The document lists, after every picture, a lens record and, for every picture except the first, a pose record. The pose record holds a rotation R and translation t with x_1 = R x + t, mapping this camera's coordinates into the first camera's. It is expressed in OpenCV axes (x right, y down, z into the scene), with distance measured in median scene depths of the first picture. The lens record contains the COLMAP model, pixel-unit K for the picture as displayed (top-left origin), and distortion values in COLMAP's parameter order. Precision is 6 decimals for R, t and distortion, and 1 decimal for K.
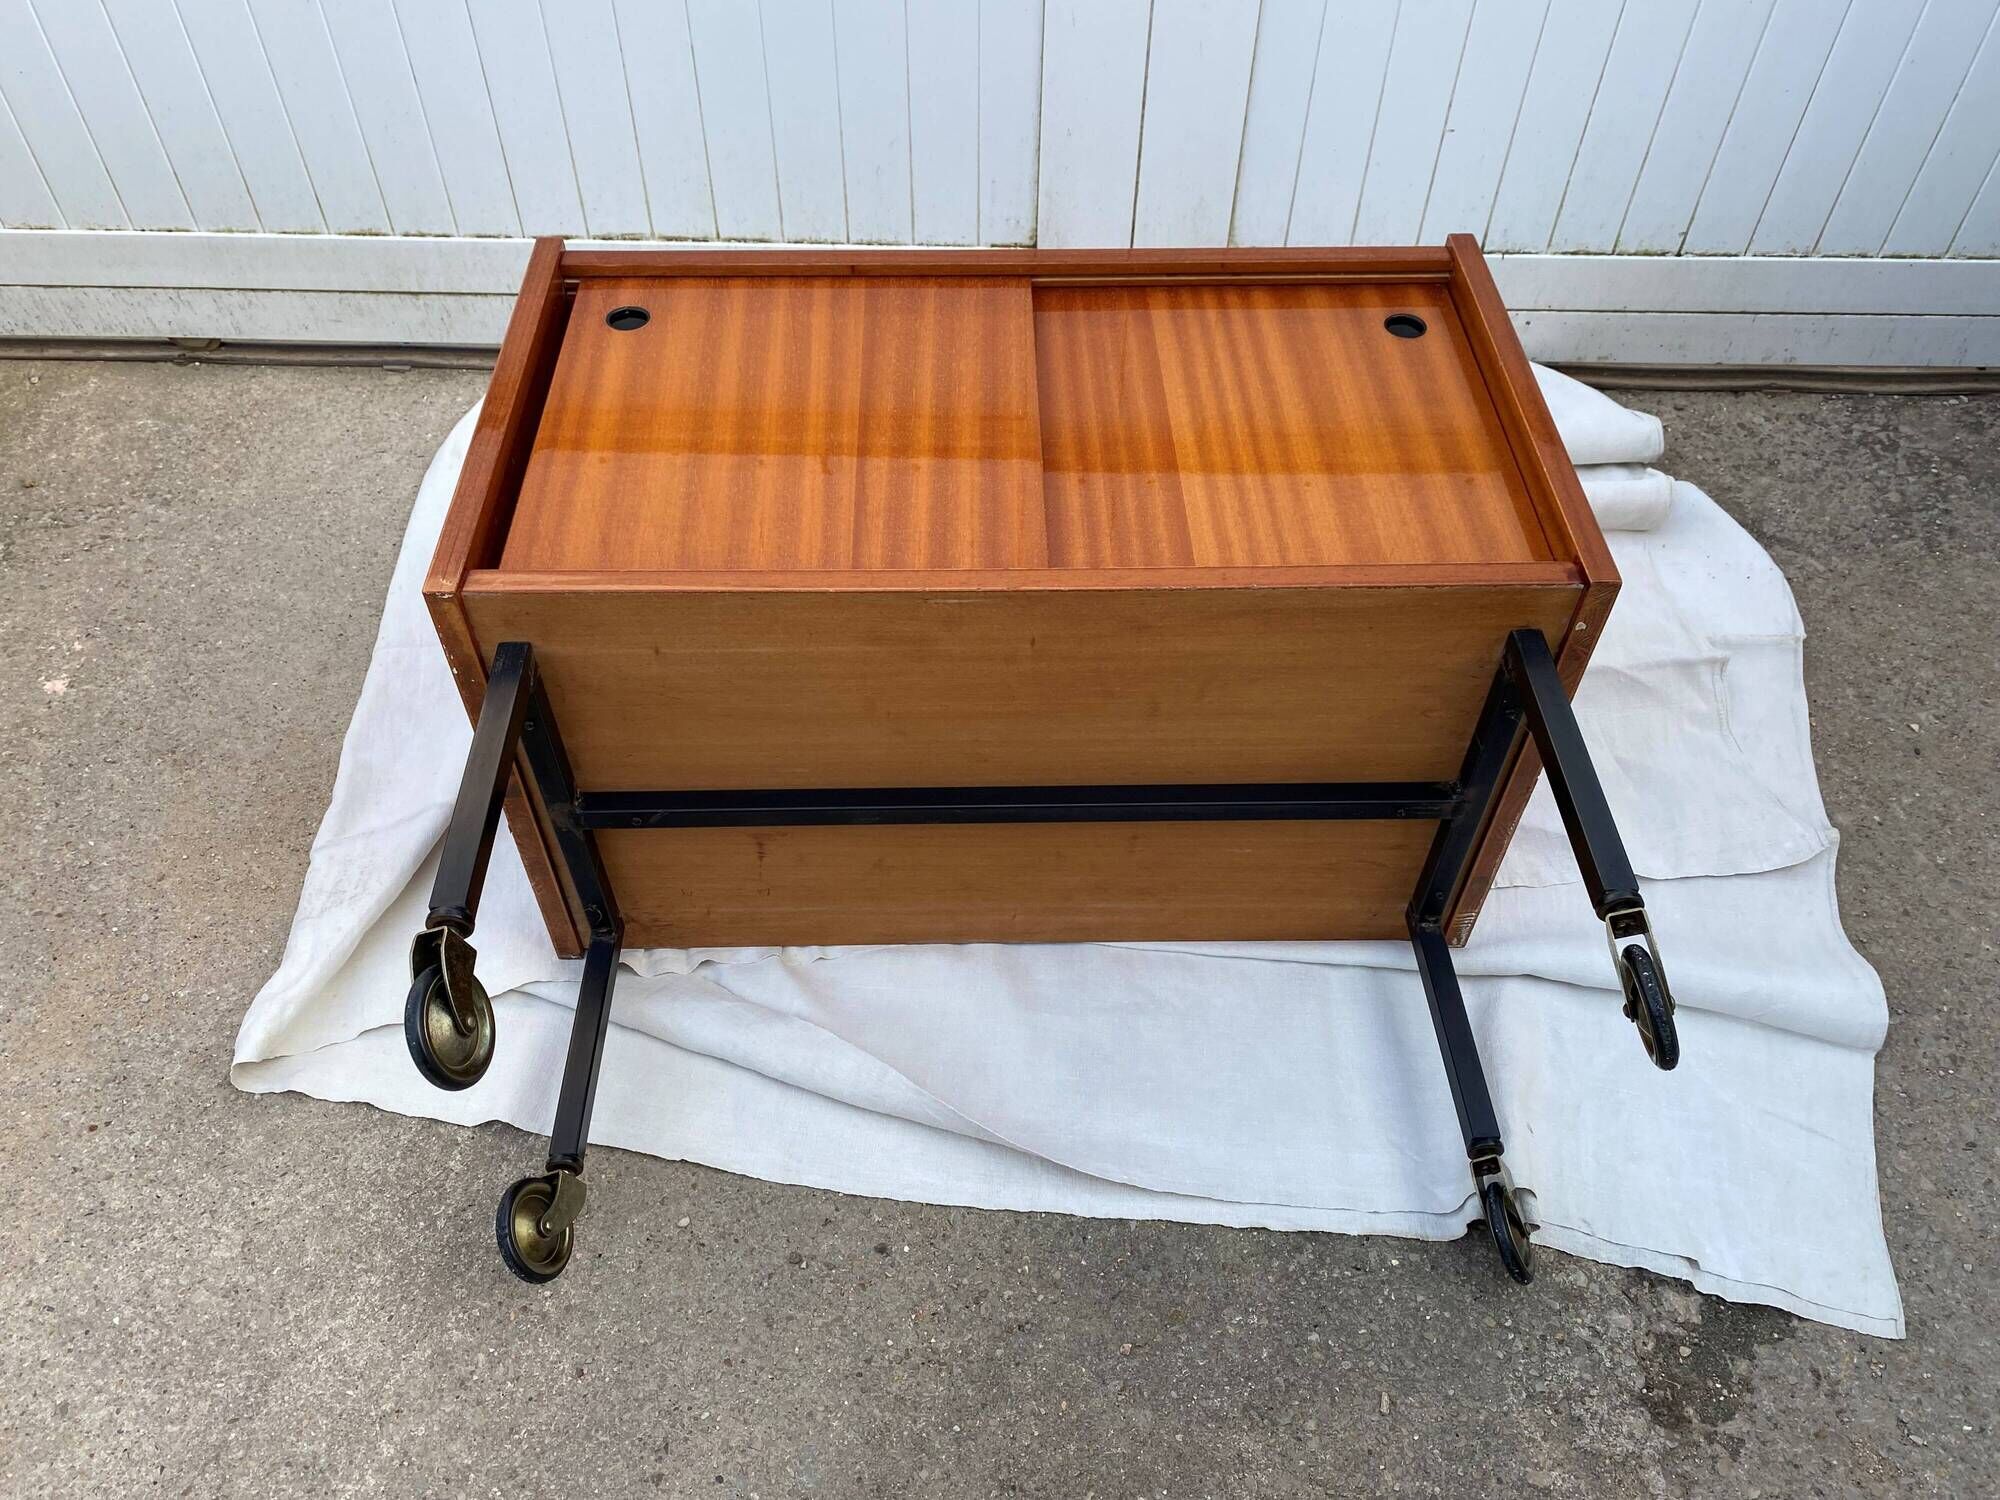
lens RADIAL K [[1527.8, 0, 991.7], [0, 1527.8, 741.6], [0, 0, 1]] dist [0.017924, -0.013730]
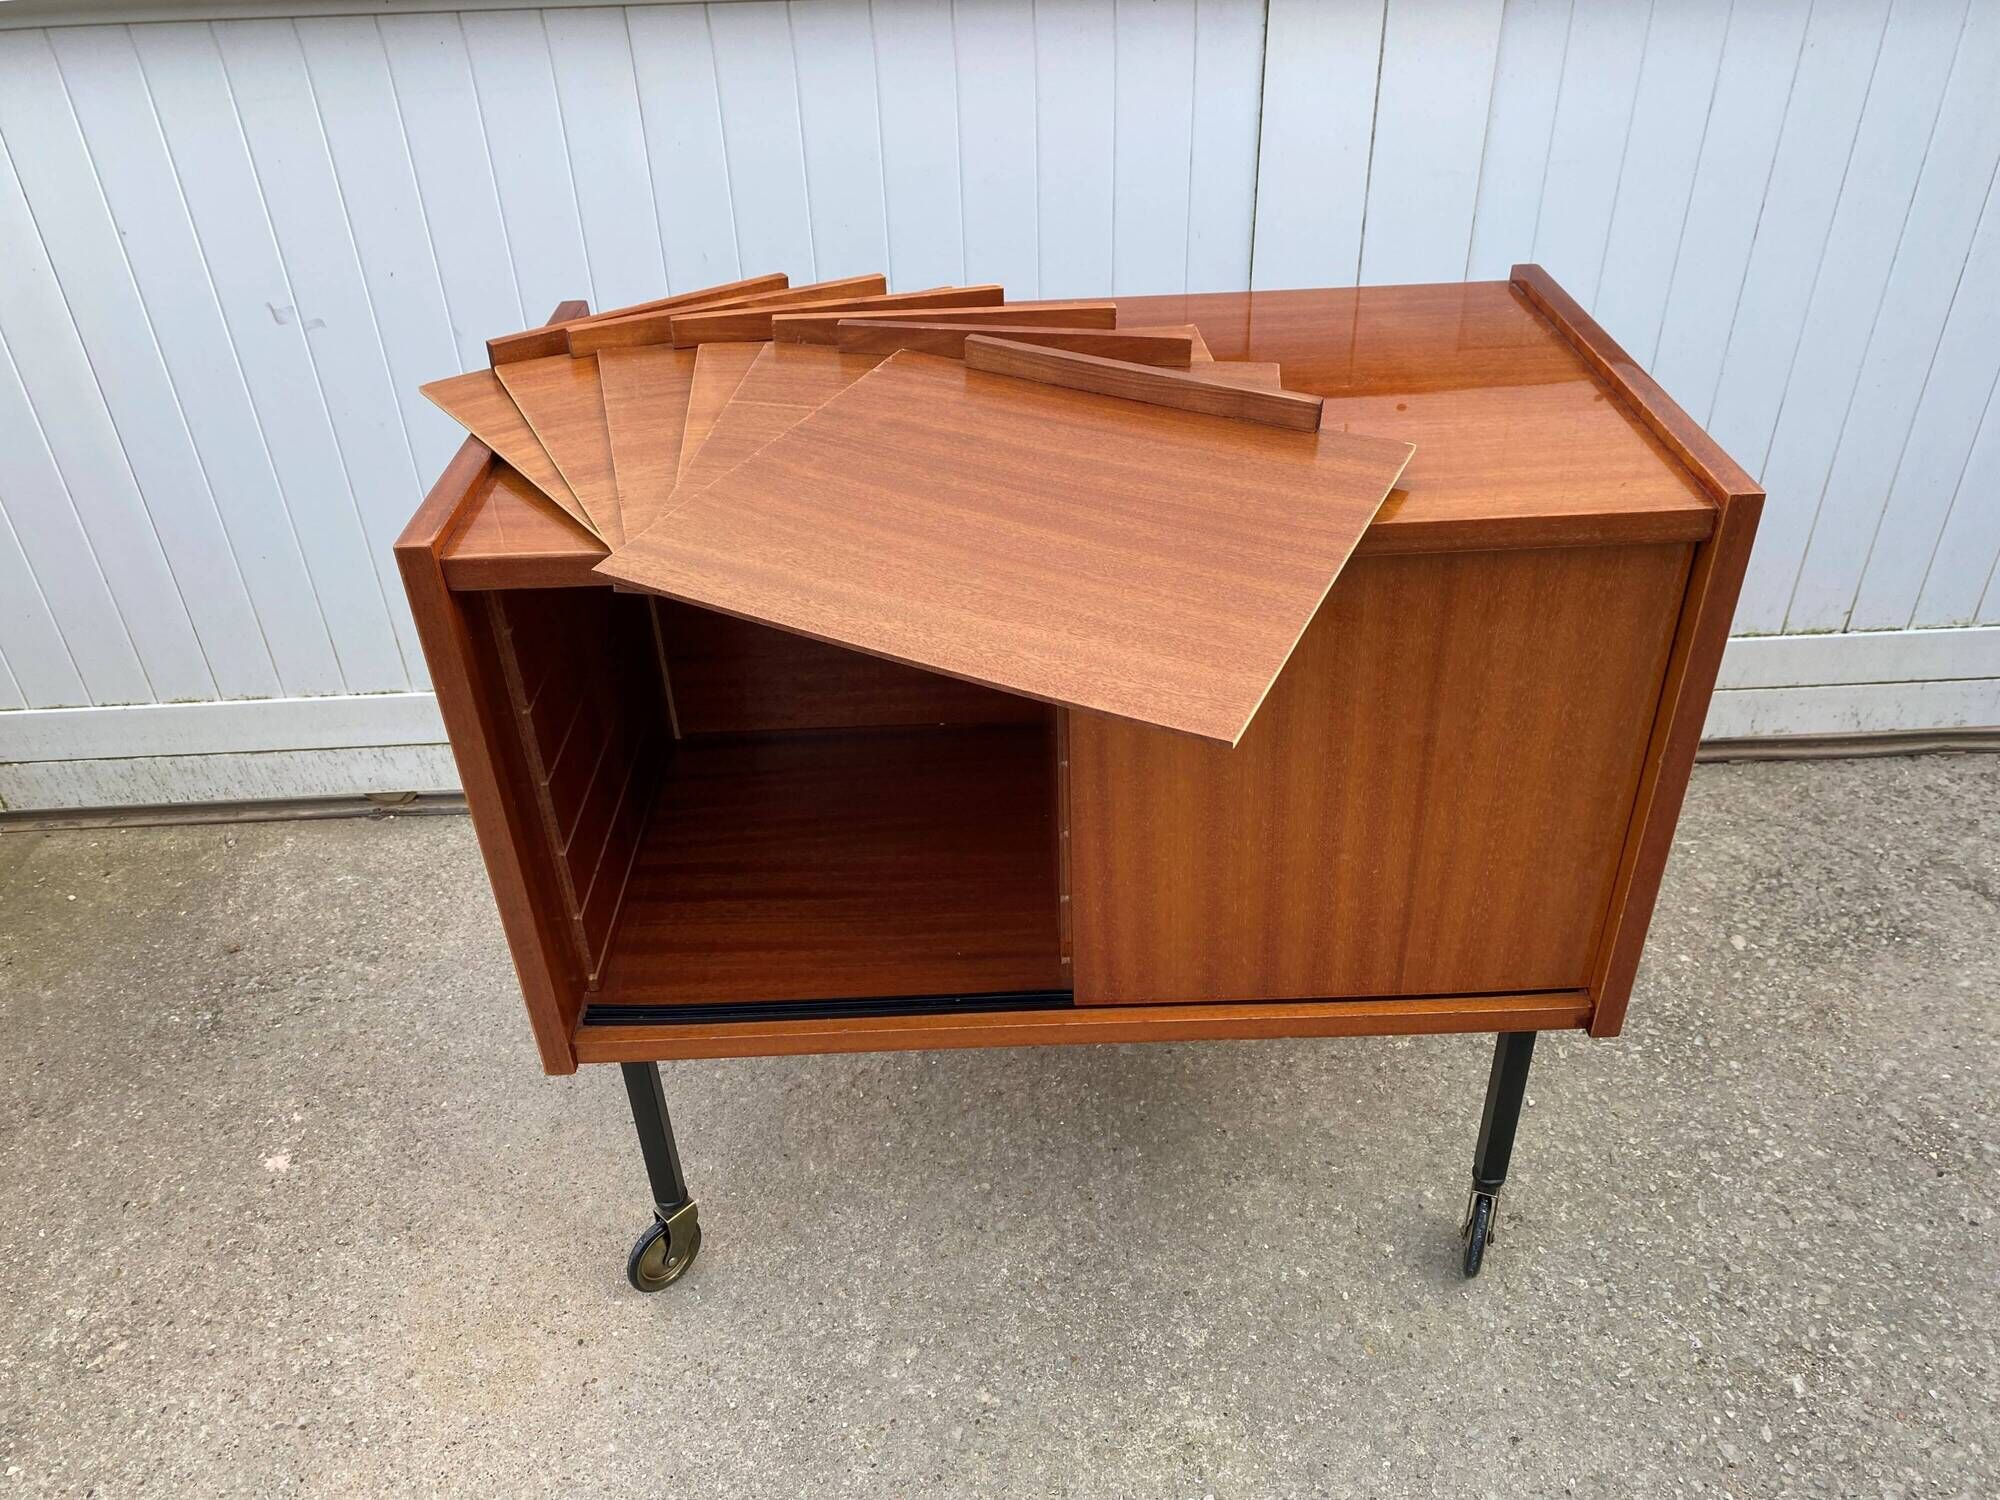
lens RADIAL K [[1527.8, 0, 1002.2], [0, 1527.8, 752.6], [0, 0, 1]] dist [0.017924, -0.013730]
pose [[0.998149, -0.057889, 0.018613, -0.145558], [0.060662, 0.969163, -0.238837, -0.024951], [-0.004213, 0.239524, 0.970881, 0.013984]]
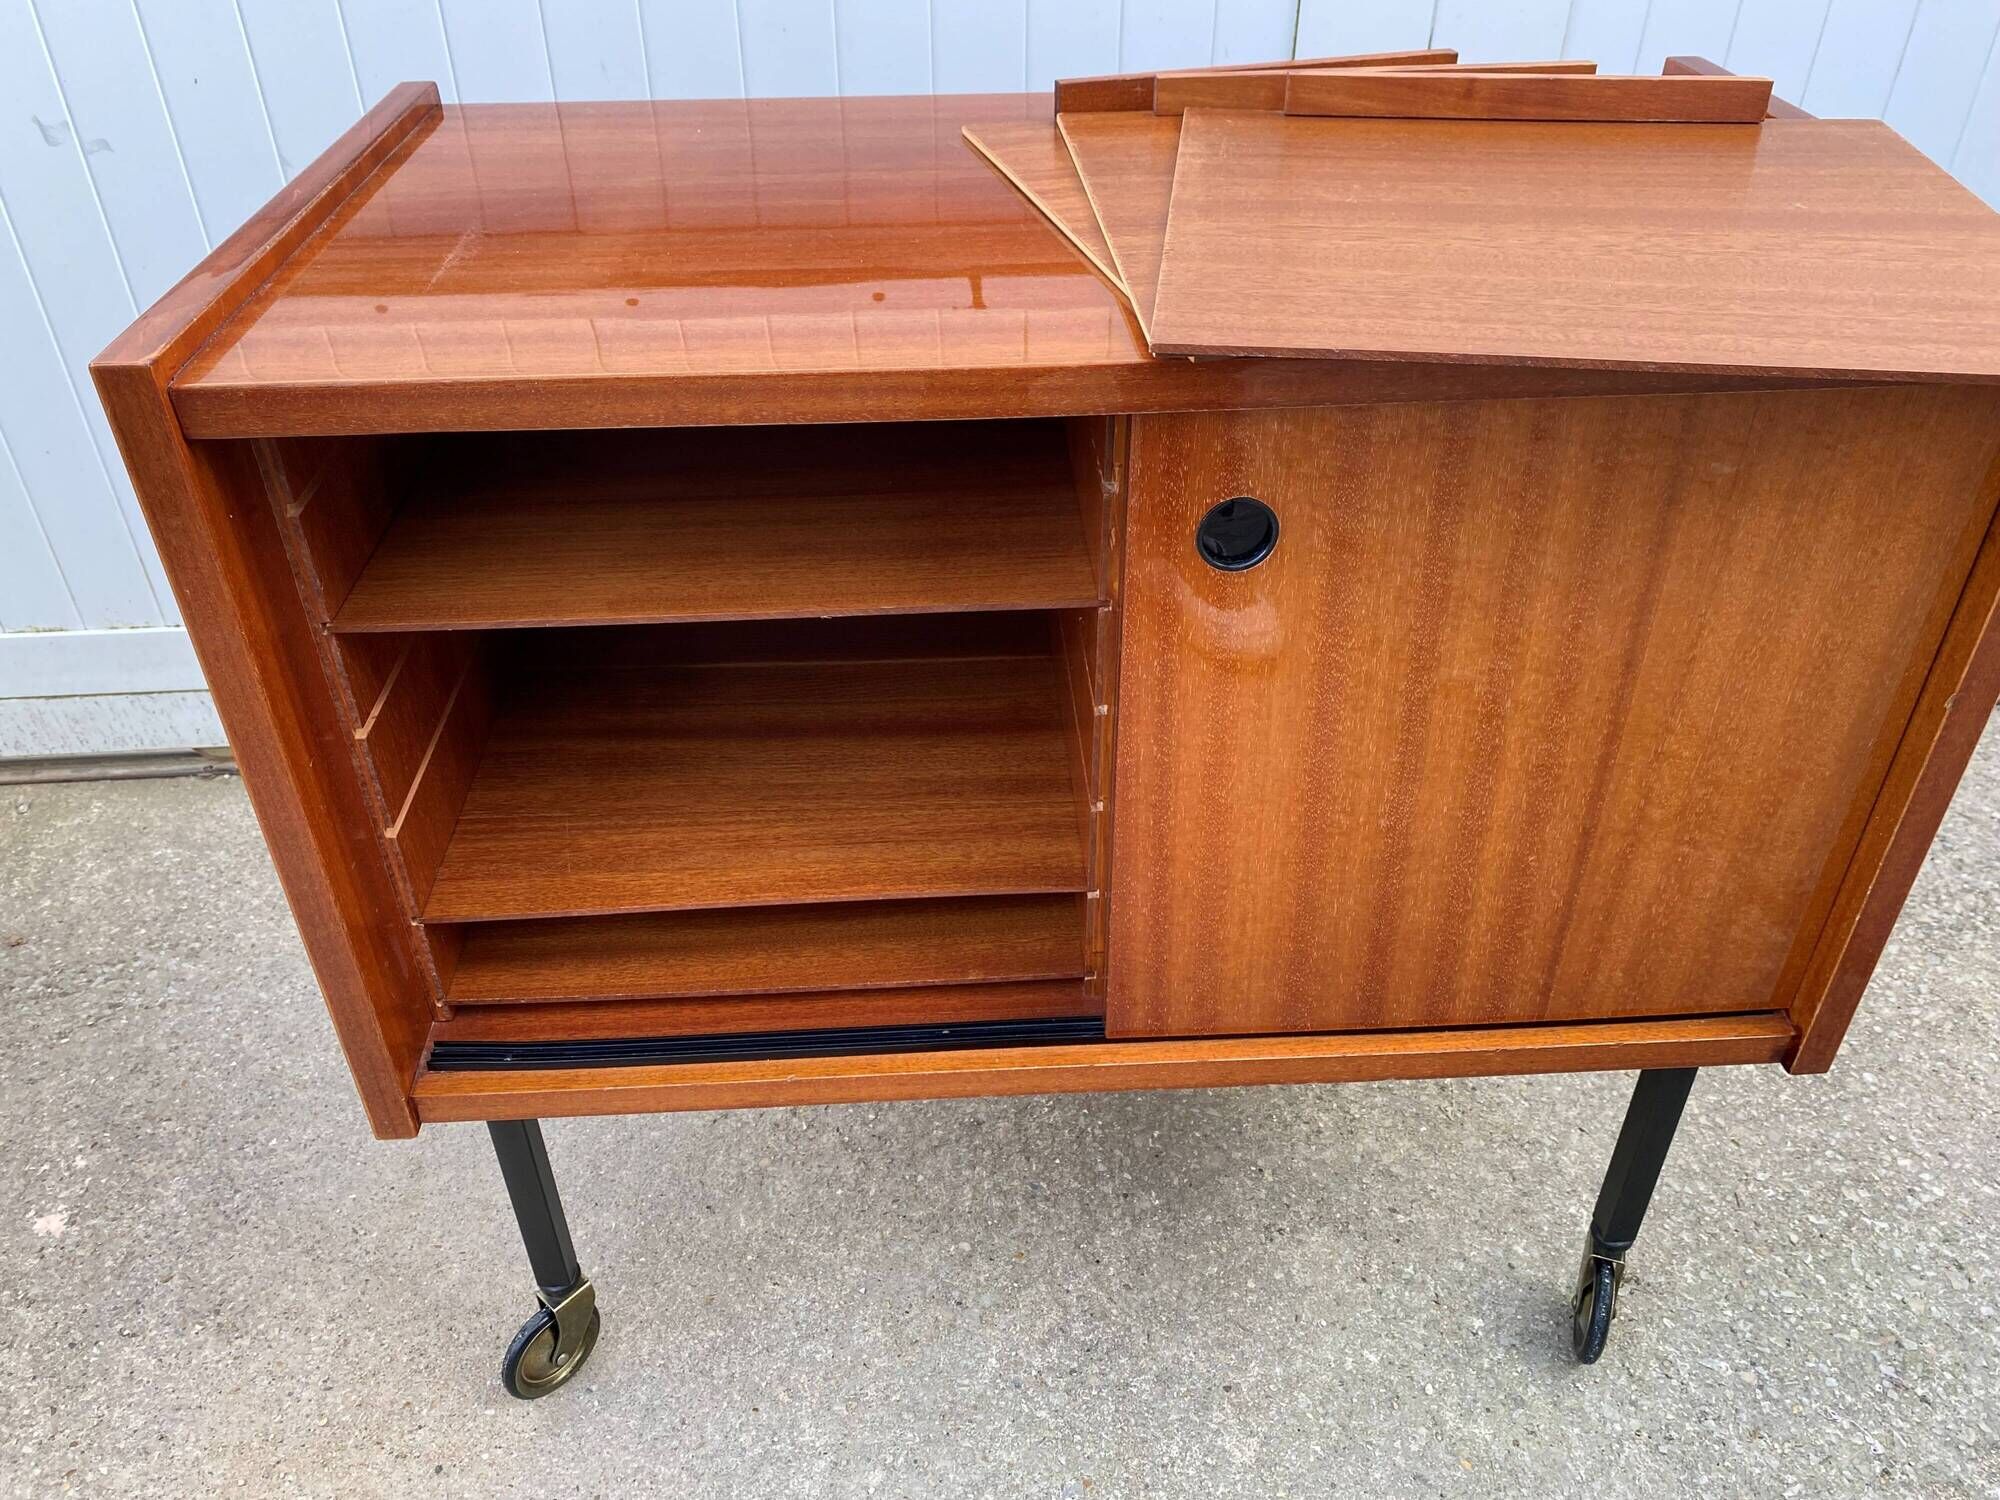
lens RADIAL K [[1527.8, 0, 993.2], [0, 1527.8, 732.3], [0, 0, 1]] dist [0.017924, -0.013730]
pose [[0.996406, -0.057799, 0.061928, -0.167656], [0.070040, 0.973319, -0.218506, -0.064396], [-0.047646, 0.222058, 0.973869, 0.182425]]
